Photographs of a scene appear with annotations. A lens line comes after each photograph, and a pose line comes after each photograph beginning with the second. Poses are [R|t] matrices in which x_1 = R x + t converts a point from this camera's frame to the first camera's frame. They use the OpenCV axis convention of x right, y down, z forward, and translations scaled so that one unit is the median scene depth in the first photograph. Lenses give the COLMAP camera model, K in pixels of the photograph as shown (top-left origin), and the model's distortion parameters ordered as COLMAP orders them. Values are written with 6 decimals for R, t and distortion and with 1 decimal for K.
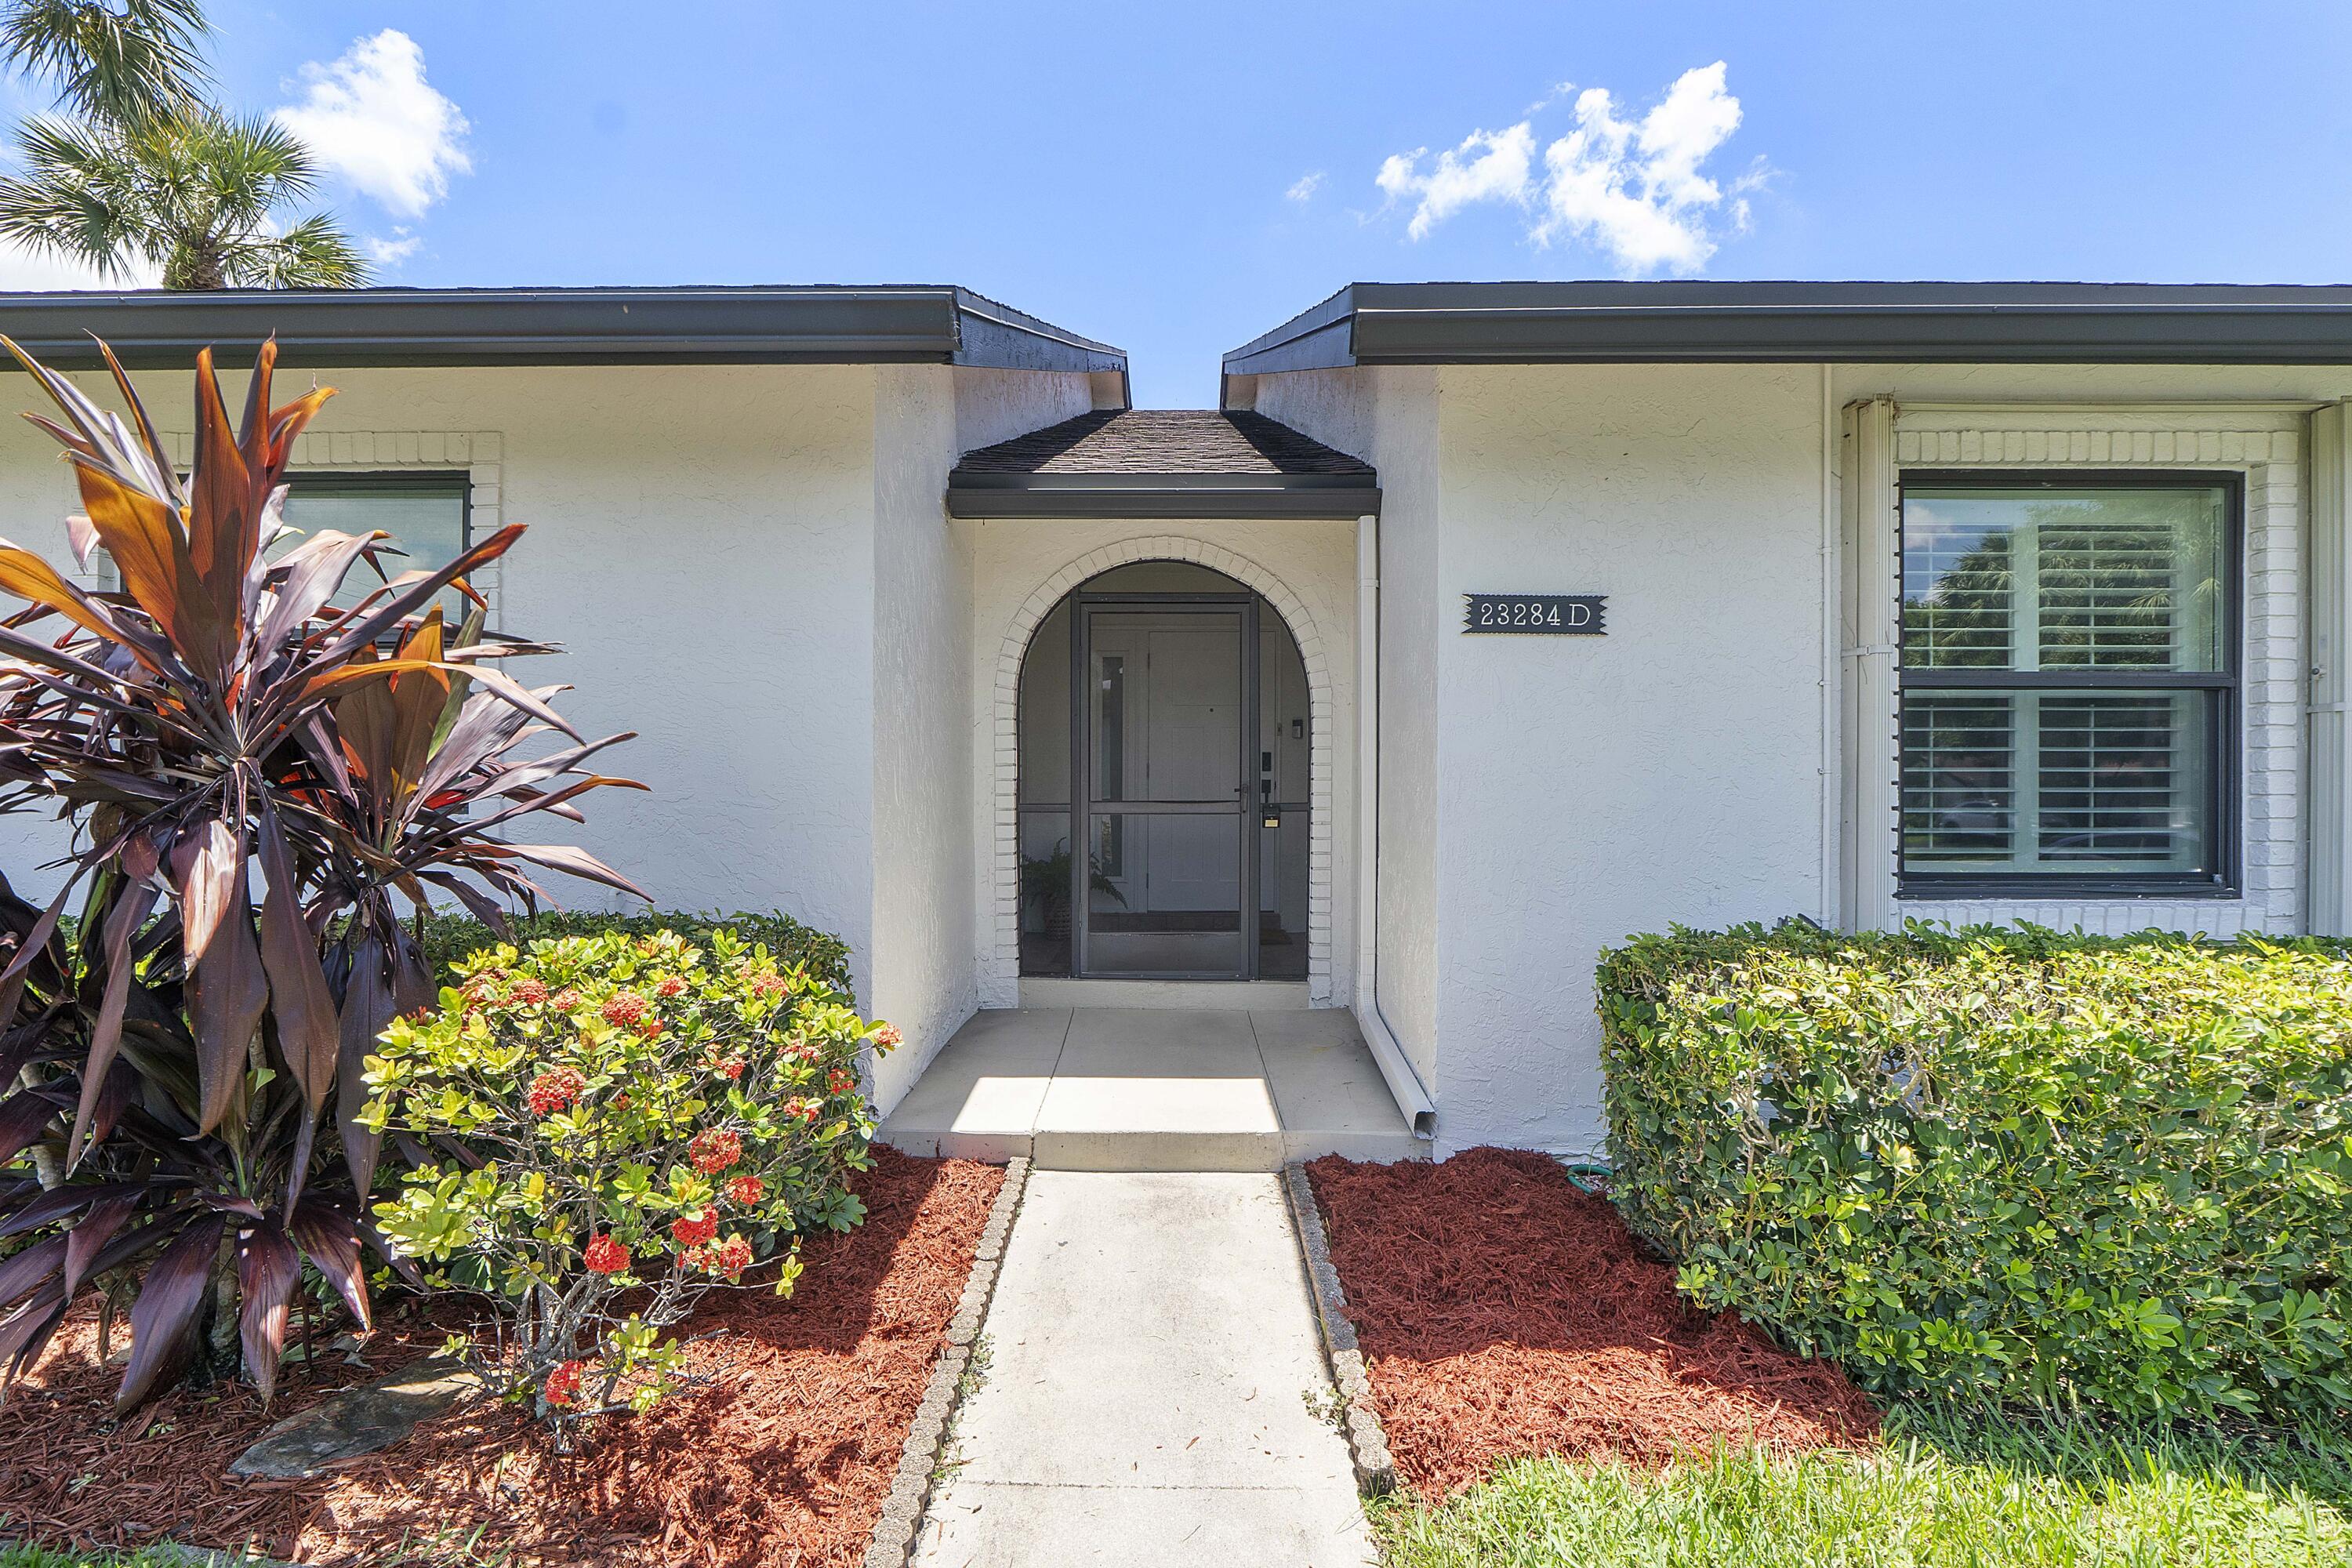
lens RADIAL K [[1011.0, 0, 1176.0], [0, 1011.0, 784.0], [0, 0, 1]] dist [-0.002797, 0.000678]
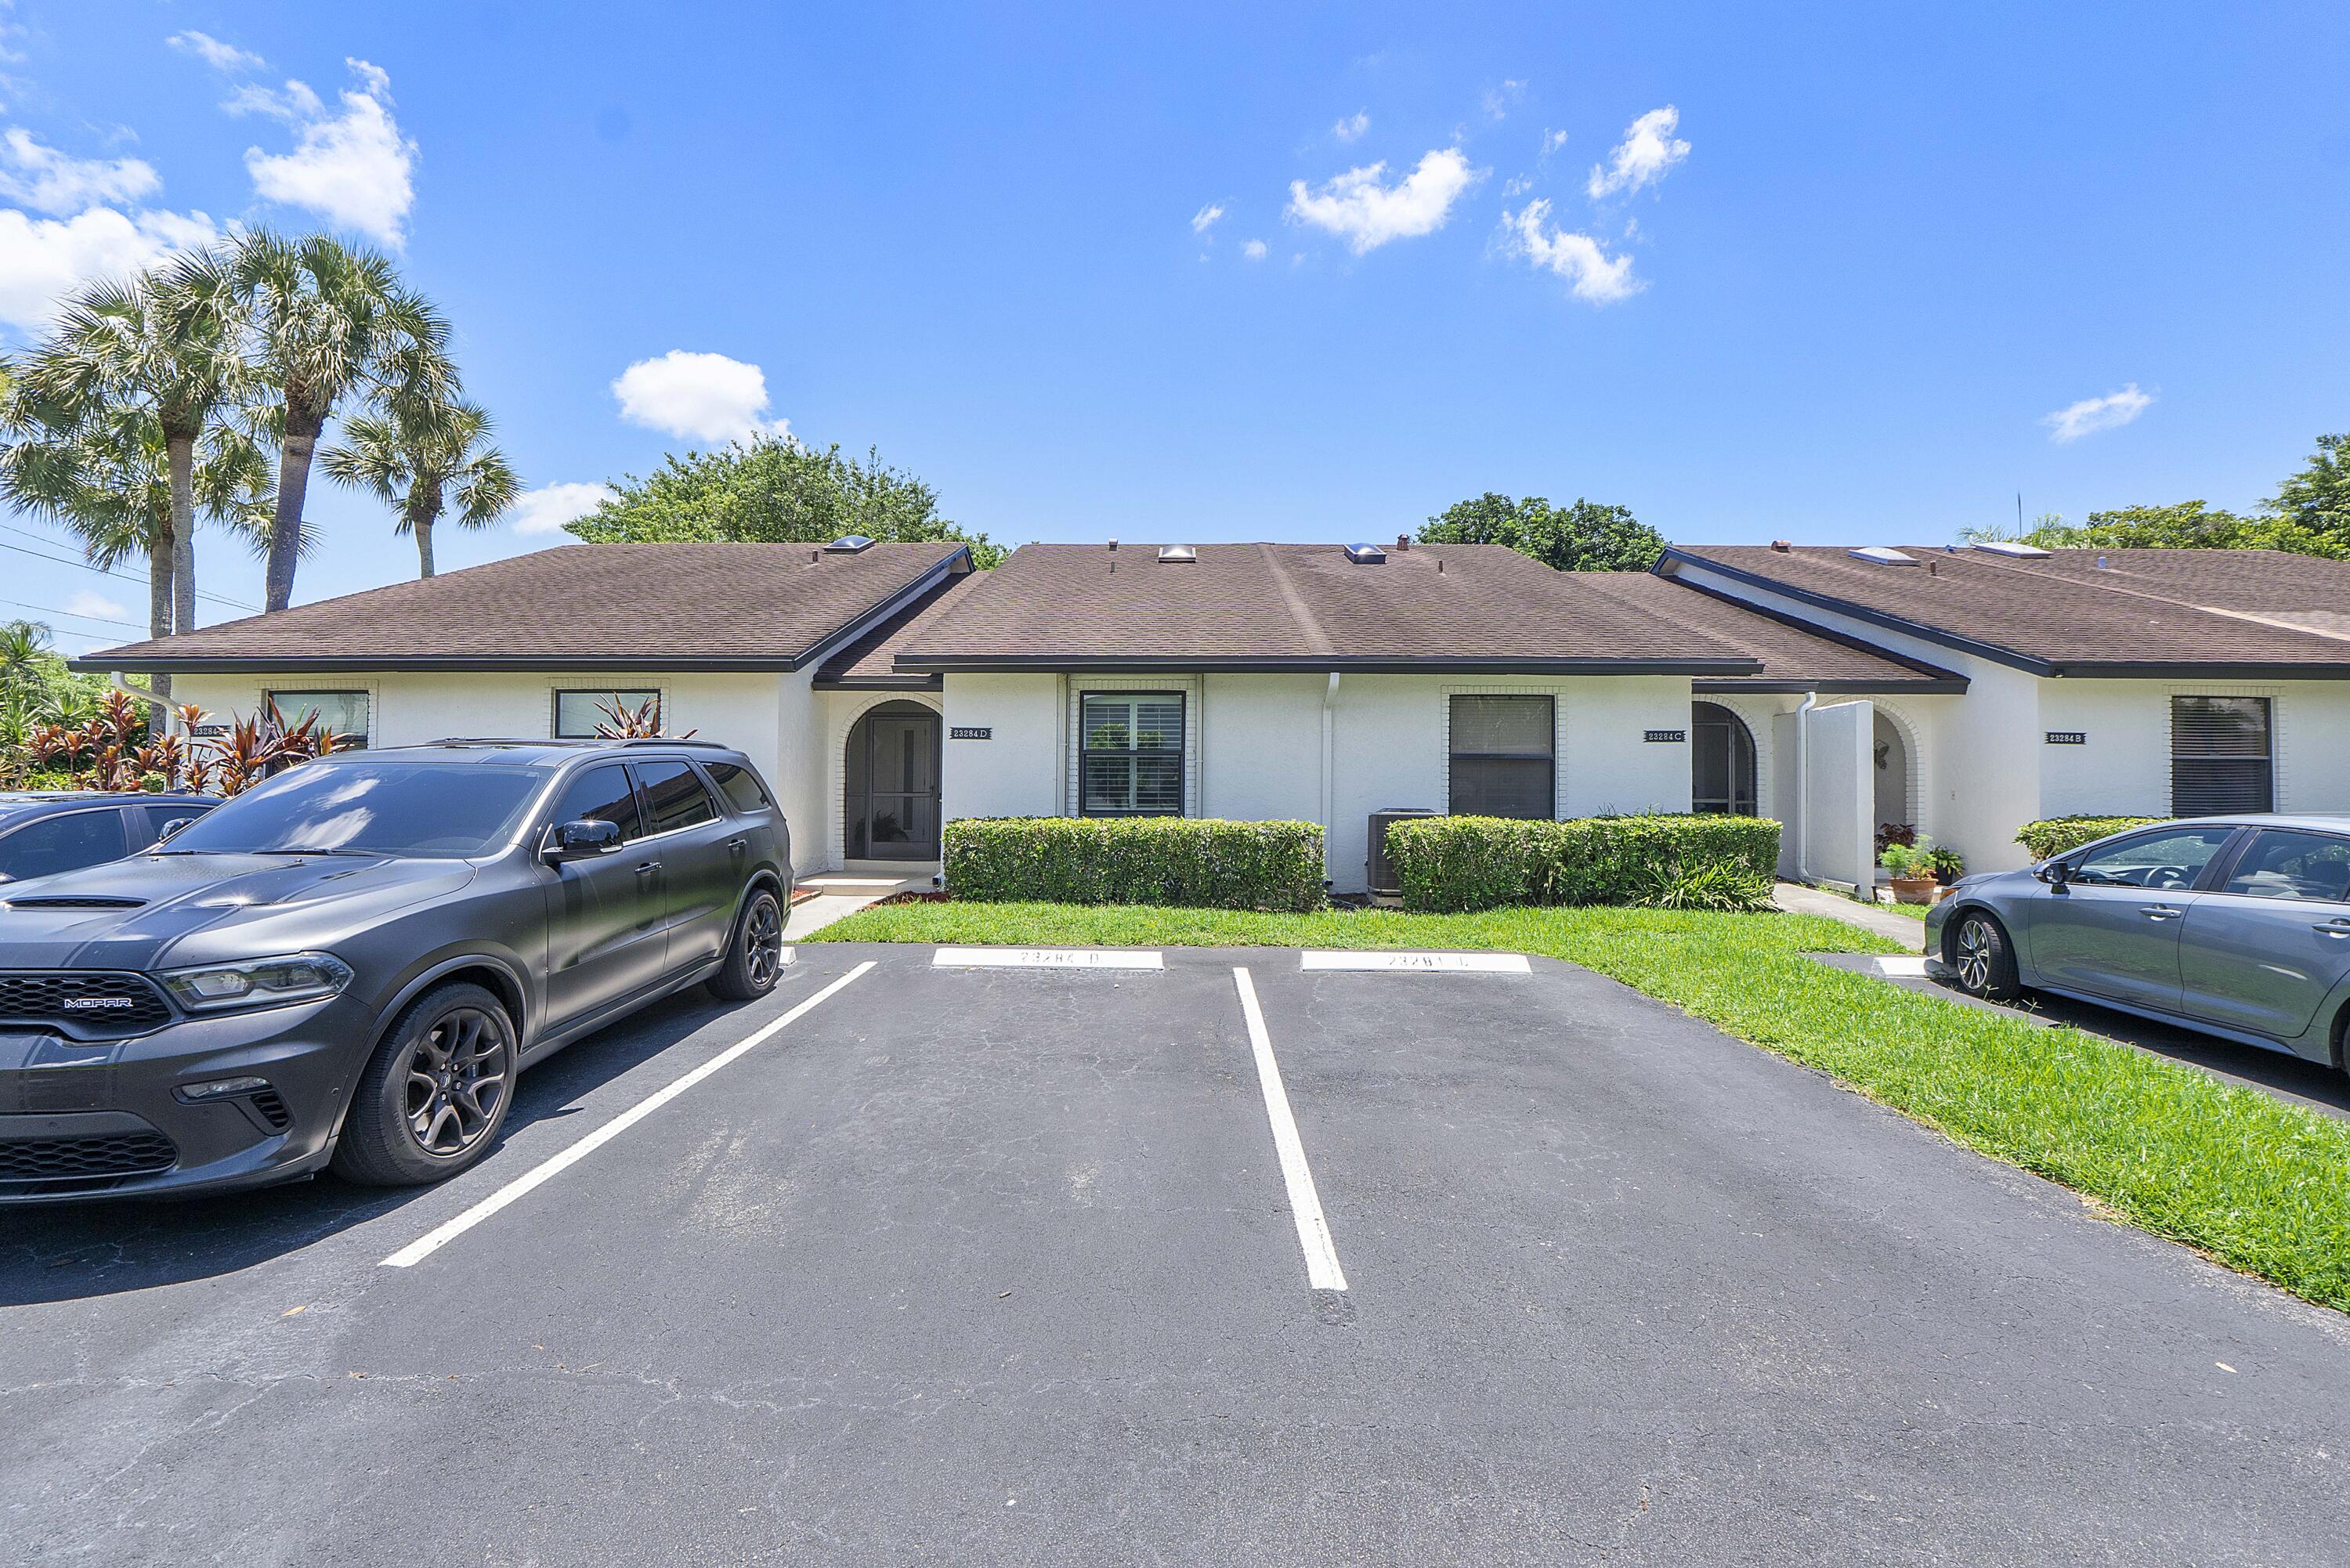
lens RADIAL K [[1055.4, 0, 1180.6], [0, 1055.4, 772.1], [0, 0, 1]] dist [0.001024, -0.000091]
pose [[0.999898, 0.004622, -0.013491, 1.031002], [-0.005074, 0.999422, -0.033617, 0.073299], [0.013328, 0.033682, 0.999344, -2.357804]]
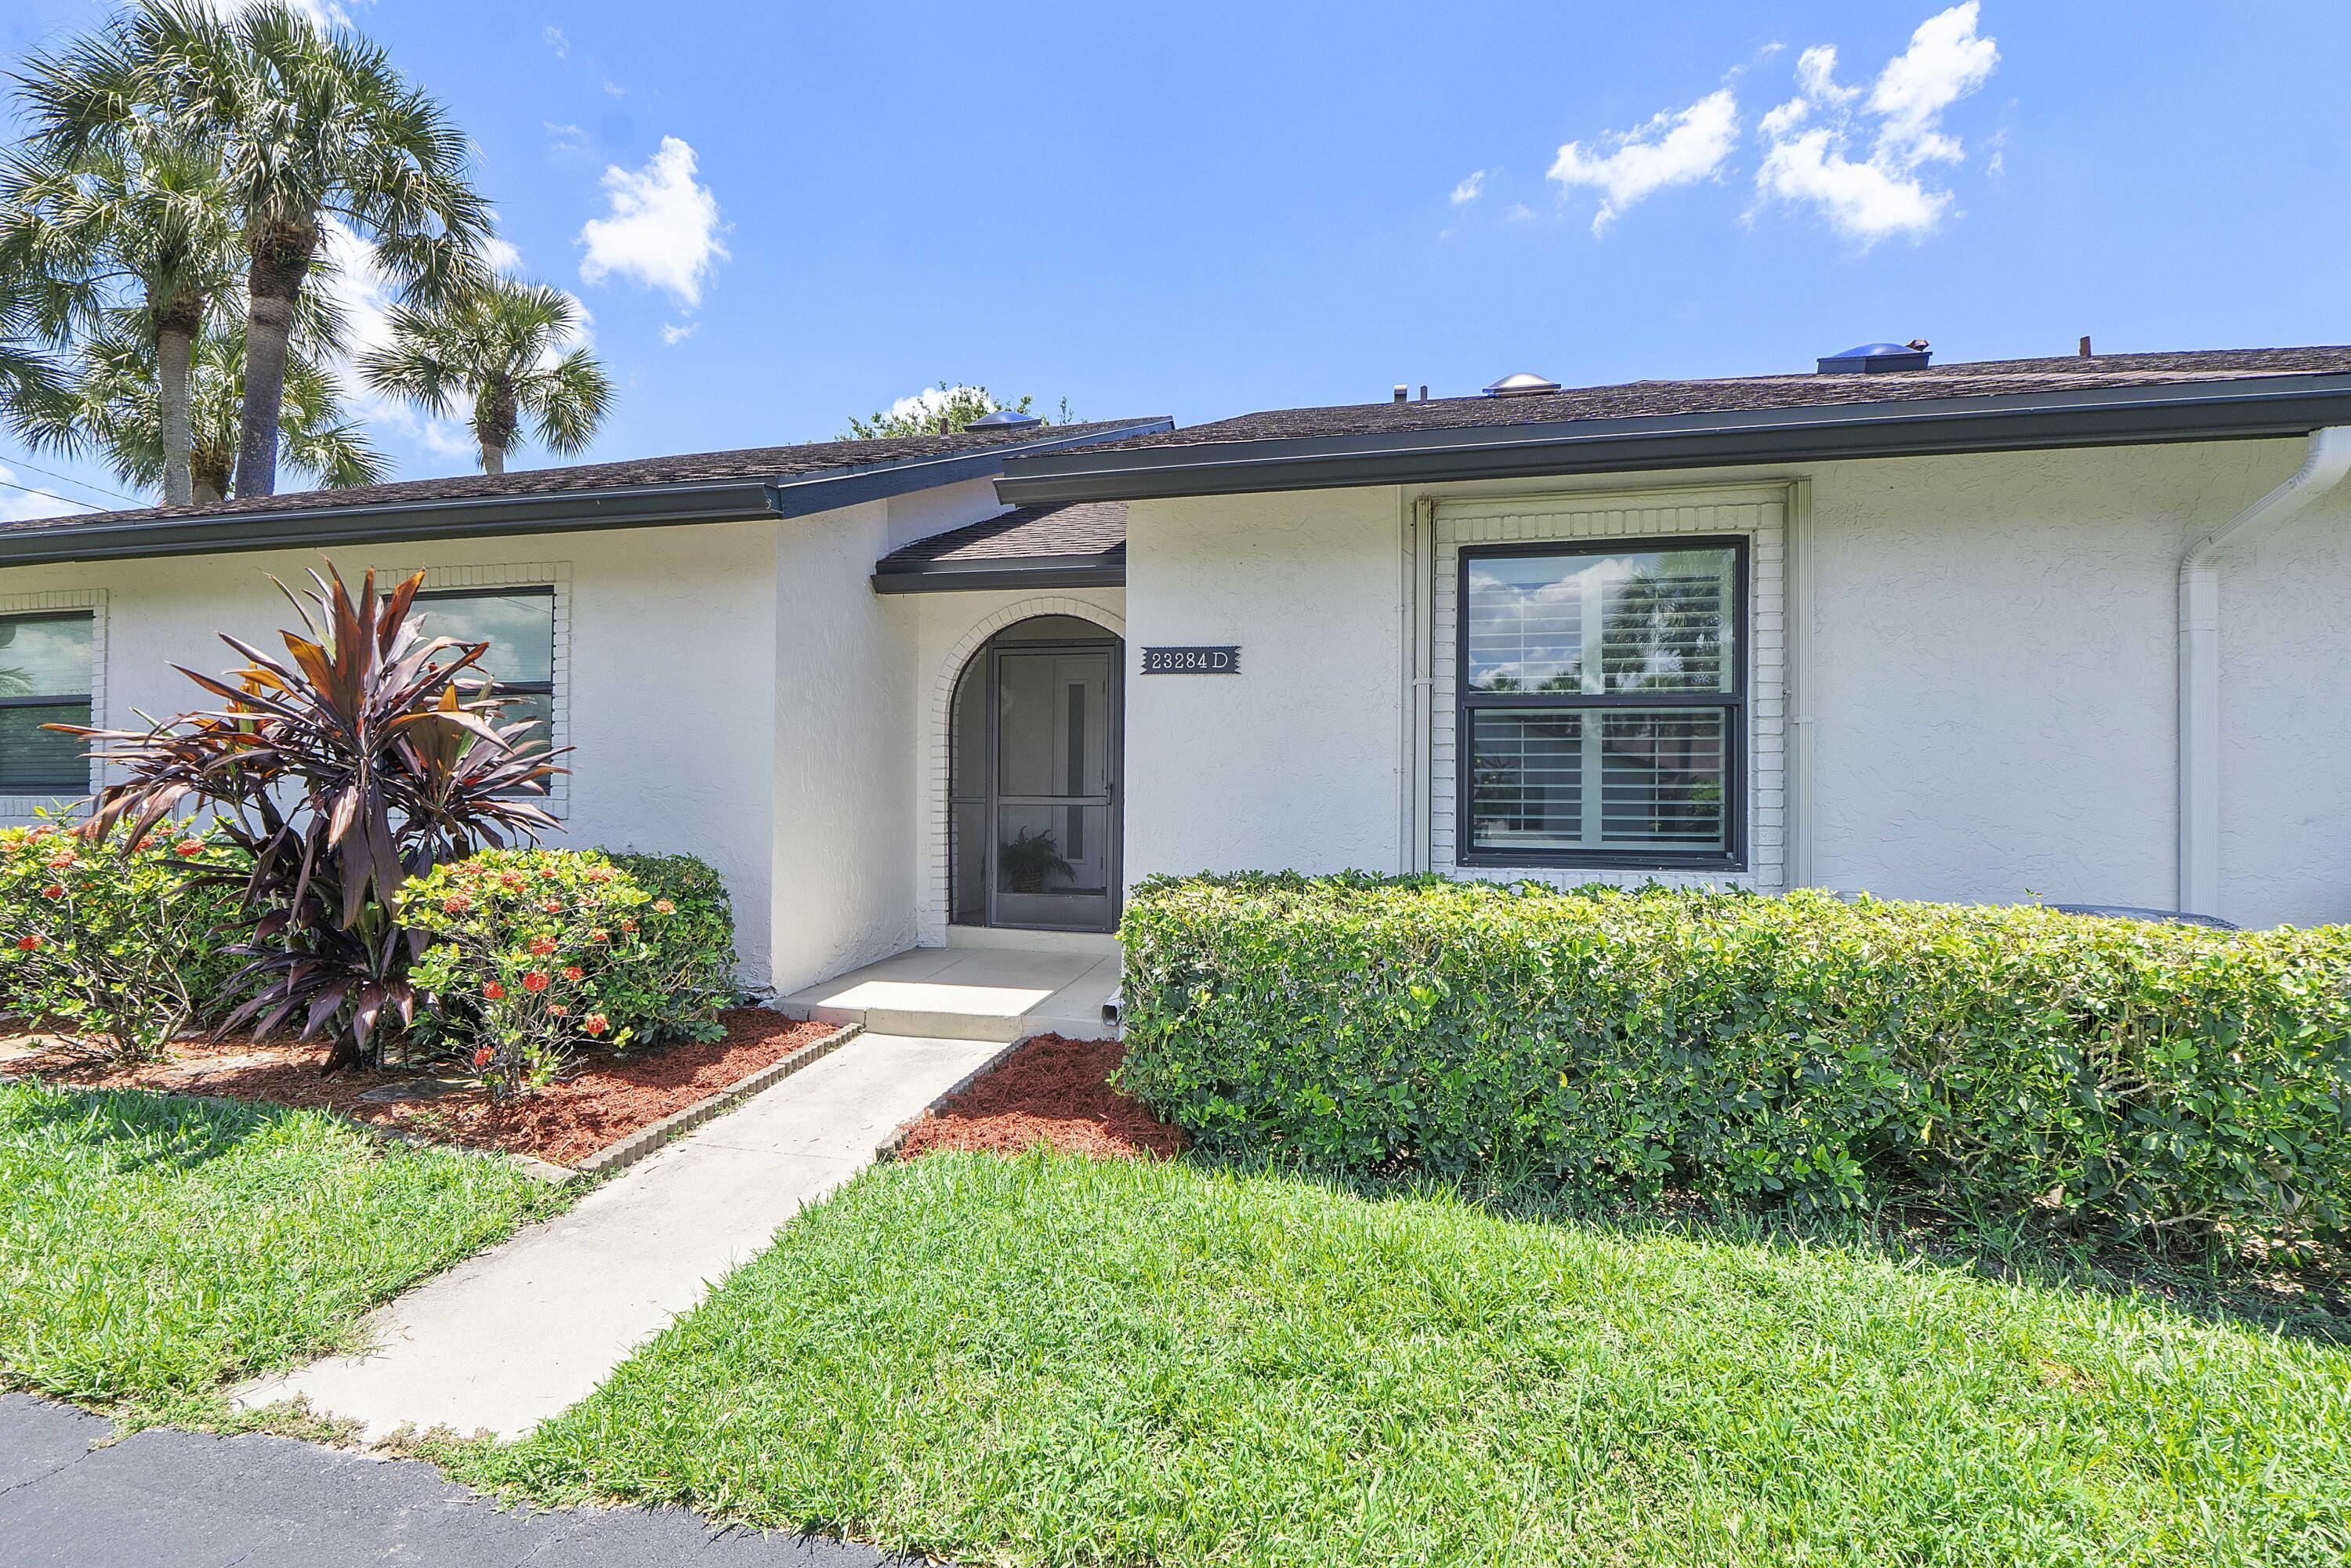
lens RADIAL K [[1003.9, 0, 1180.1], [0, 1003.9, 785.0], [0, 0, 1]] dist [0.001283, -0.000376]
pose [[0.979396, 0.004199, -0.201905, 0.582708], [-0.006324, 0.999931, -0.009882, 0.020524], [0.201850, 0.010955, 0.979355, -0.358299]]
